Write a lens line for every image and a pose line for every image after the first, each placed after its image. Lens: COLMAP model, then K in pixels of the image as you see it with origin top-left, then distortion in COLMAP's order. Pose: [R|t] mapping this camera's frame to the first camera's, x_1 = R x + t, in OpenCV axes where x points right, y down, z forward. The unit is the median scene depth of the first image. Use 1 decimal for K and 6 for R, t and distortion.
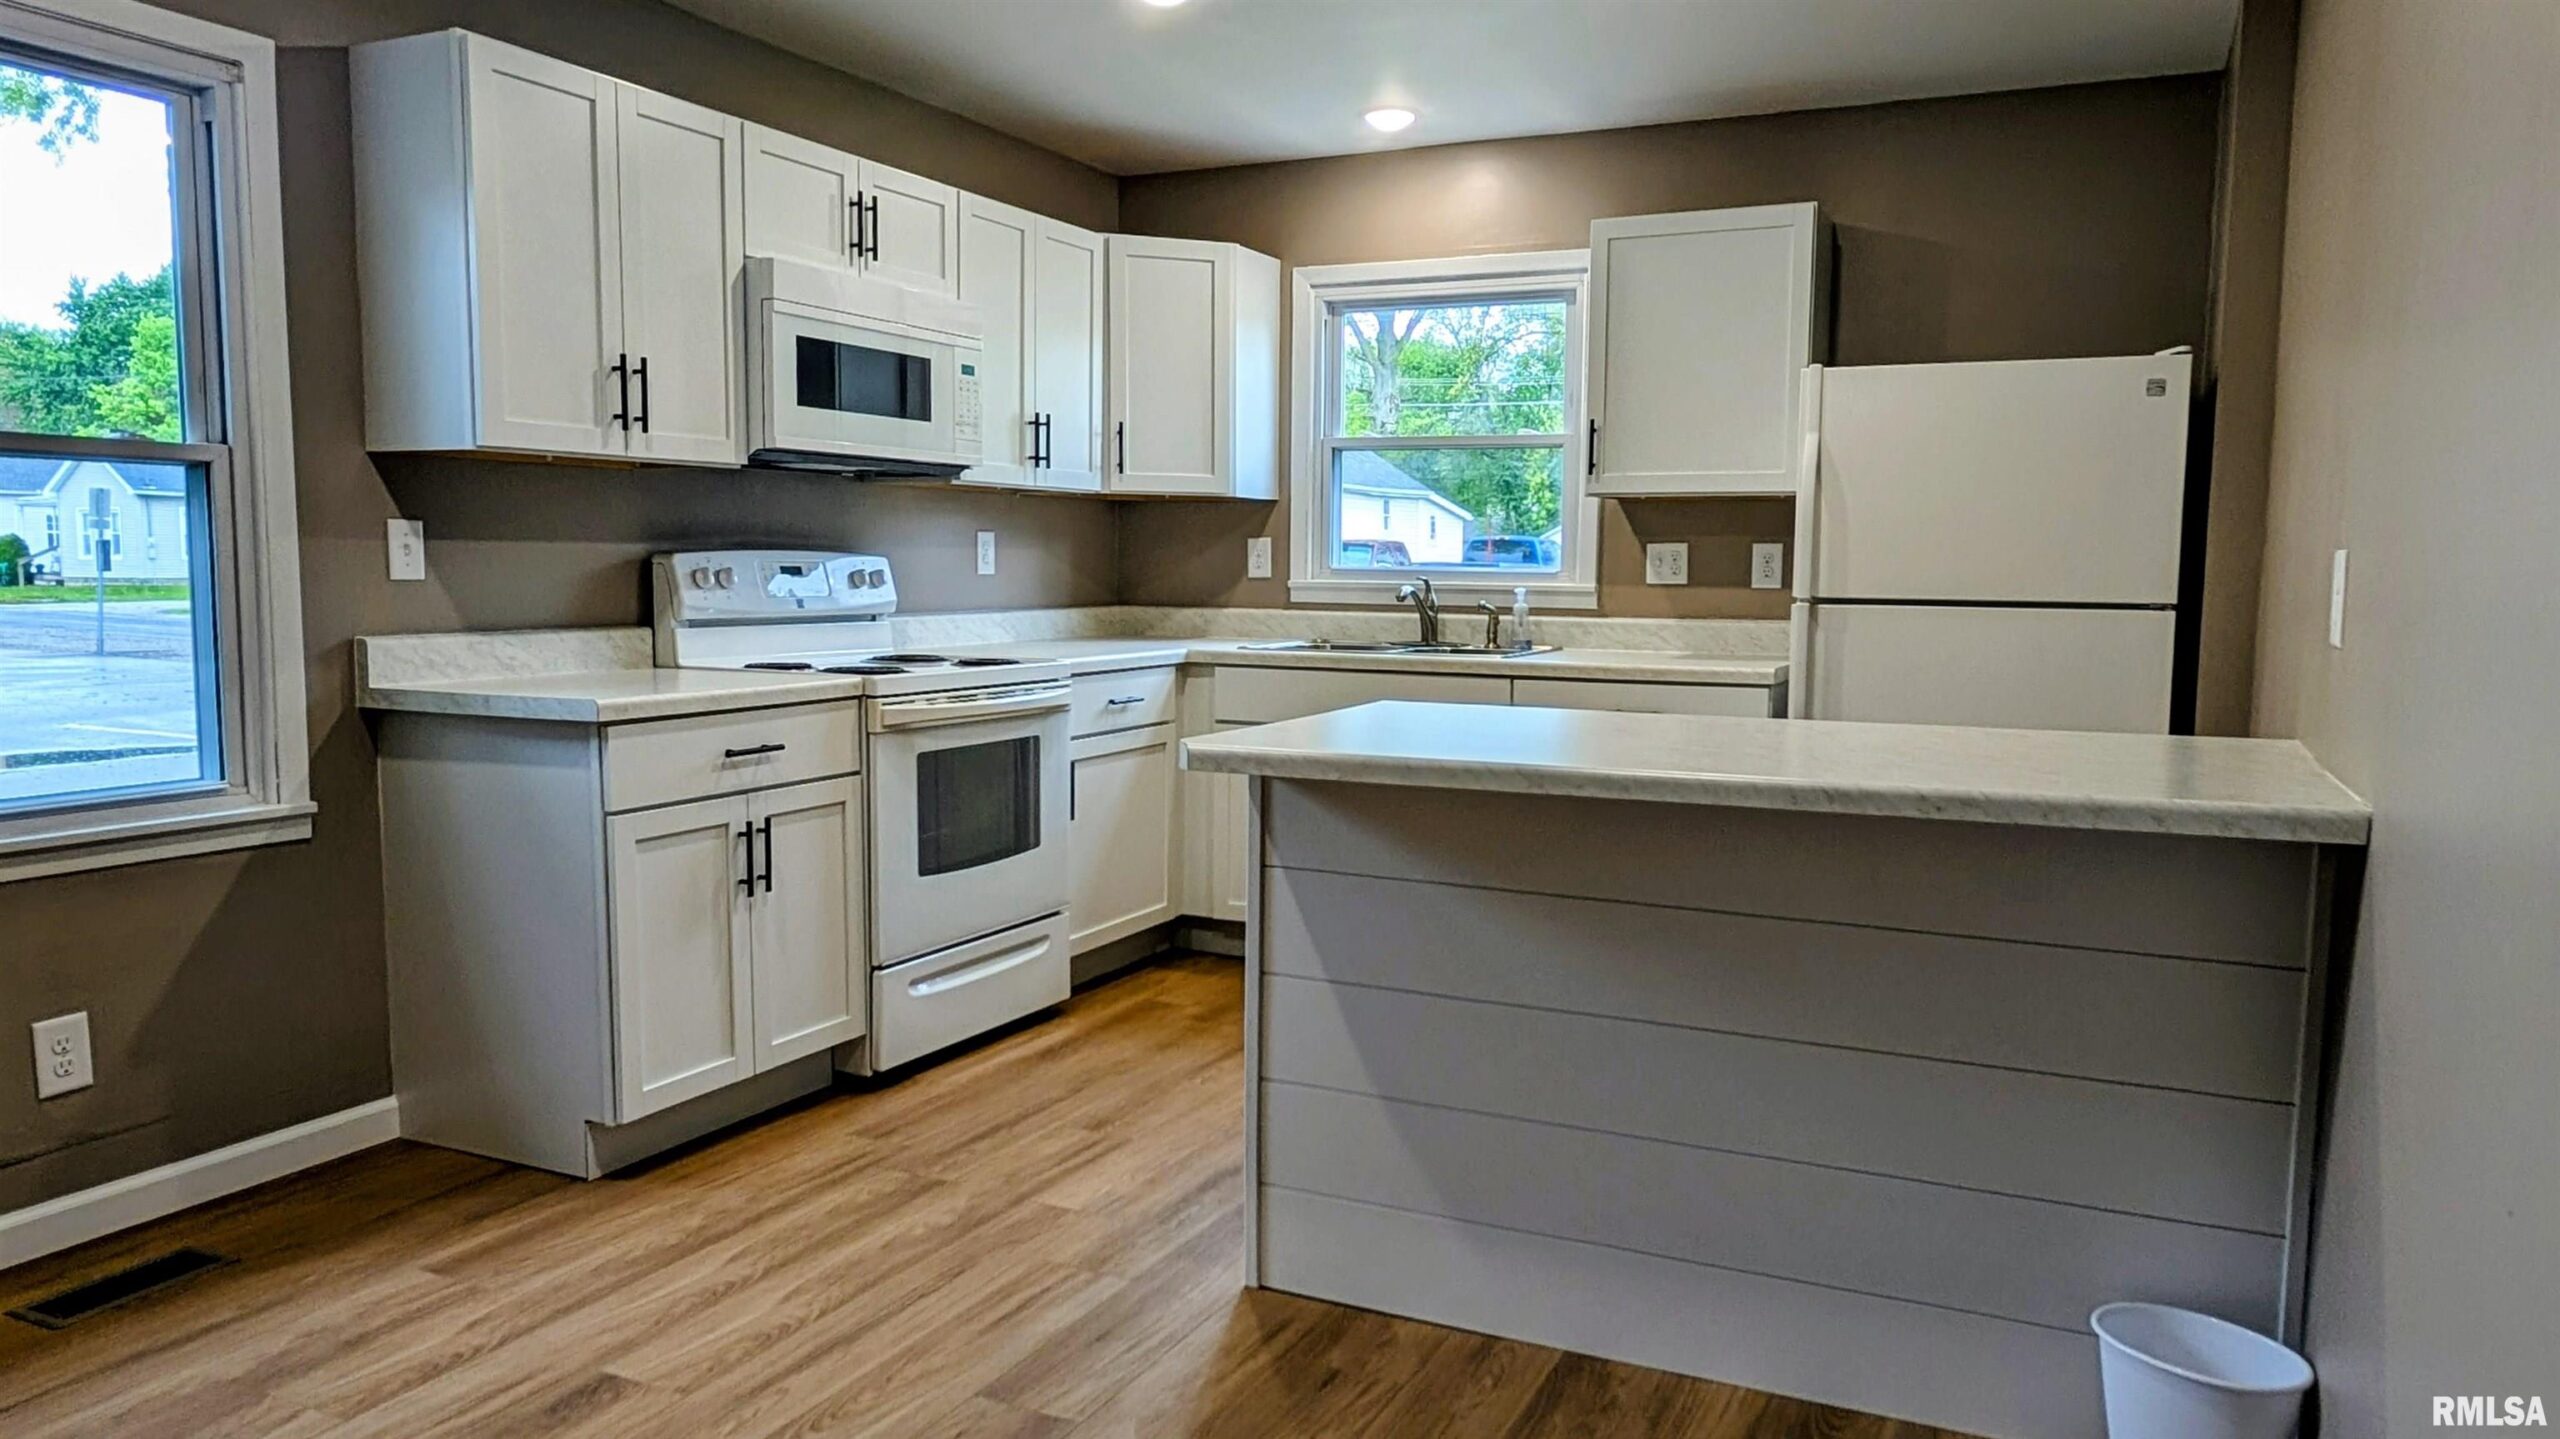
lens RADIAL K [[1684.8, 0, 1283.1], [0, 1684.8, 720.3], [0, 0, 1]] dist [-0.011326, -0.001227]
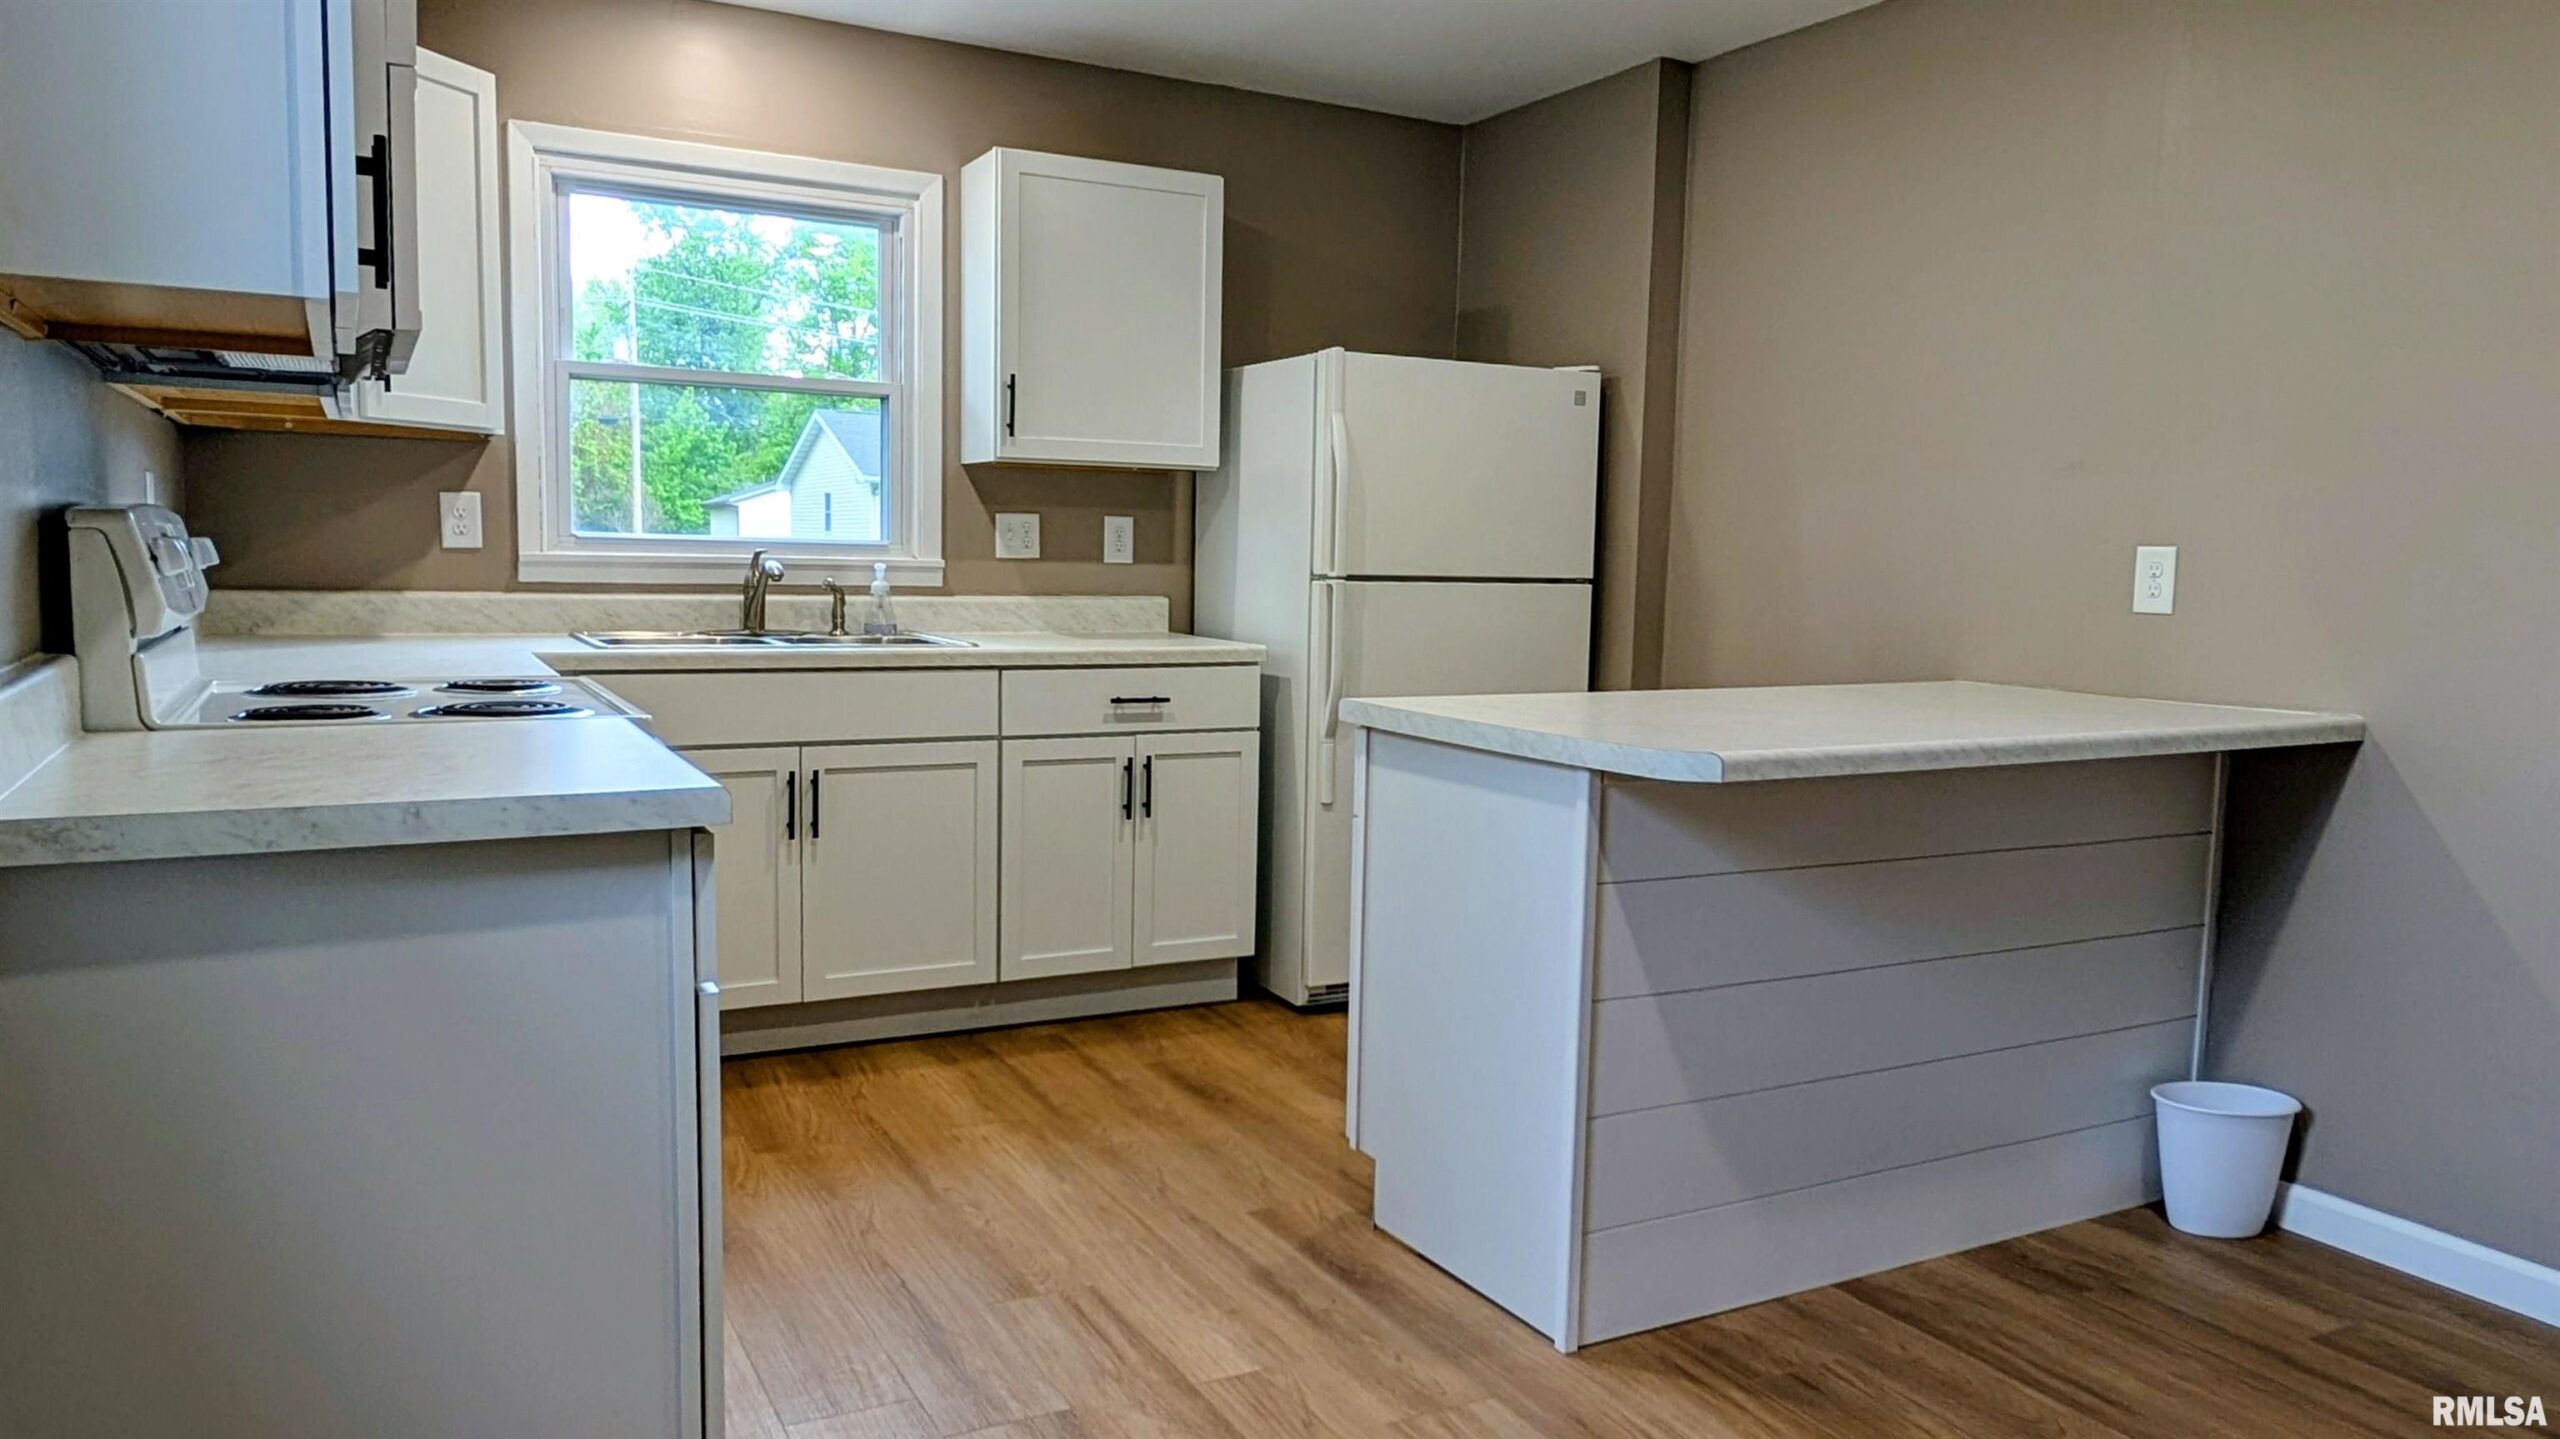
lens RADIAL K [[1794.2, 0, 1283.9], [0, 1794.2, 725.0], [0, 0, 1]] dist [-0.003858, 0.000879]
pose [[0.582981, -0.076293, 0.808896, -0.487629], [0.058942, 0.996930, 0.051548, -0.032552], [-0.810345, 0.017626, 0.585688, 0.314078]]
